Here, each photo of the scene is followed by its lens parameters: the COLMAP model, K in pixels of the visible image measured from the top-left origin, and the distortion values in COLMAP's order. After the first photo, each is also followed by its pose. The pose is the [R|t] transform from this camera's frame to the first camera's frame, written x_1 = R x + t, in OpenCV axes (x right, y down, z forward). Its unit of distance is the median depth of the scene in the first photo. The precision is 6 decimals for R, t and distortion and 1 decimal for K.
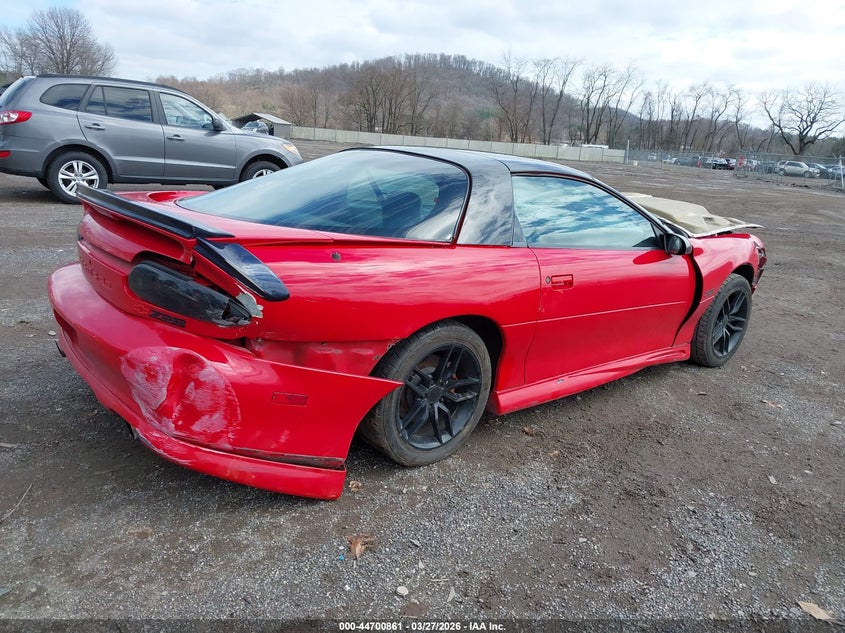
lens RADIAL K [[656.0, 0, 425.5], [0, 656.0, 316.2], [0, 0, 1]] dist [0.025015, -0.001692]
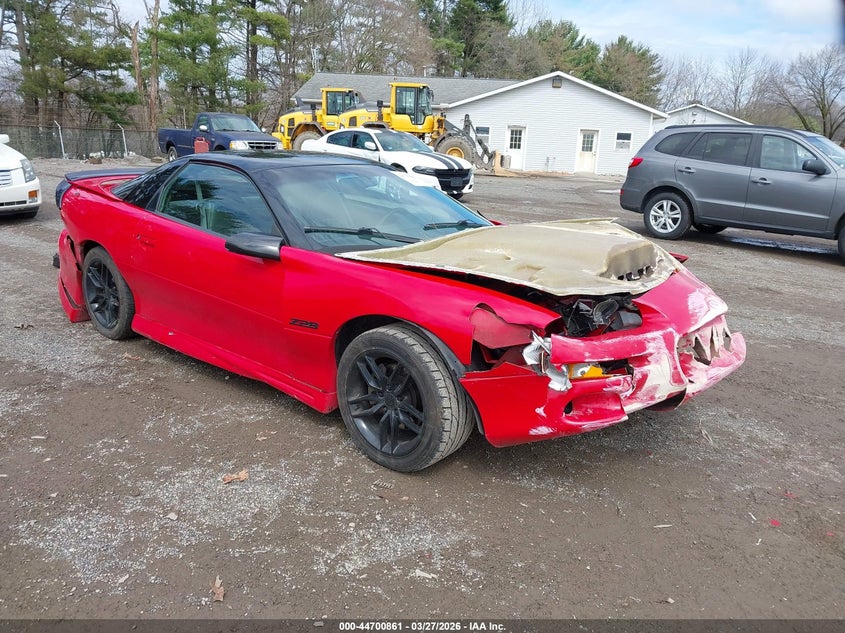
lens RADIAL K [[656.0, 0, 425.5], [0, 656.0, 316.2], [0, 0, 1]] dist [0.025015, -0.001692]
pose [[0.185793, 0.201884, -0.961626, 0.513642], [-0.295494, 0.944842, 0.141269, -0.085788], [0.937104, 0.257907, 0.235200, 0.402451]]
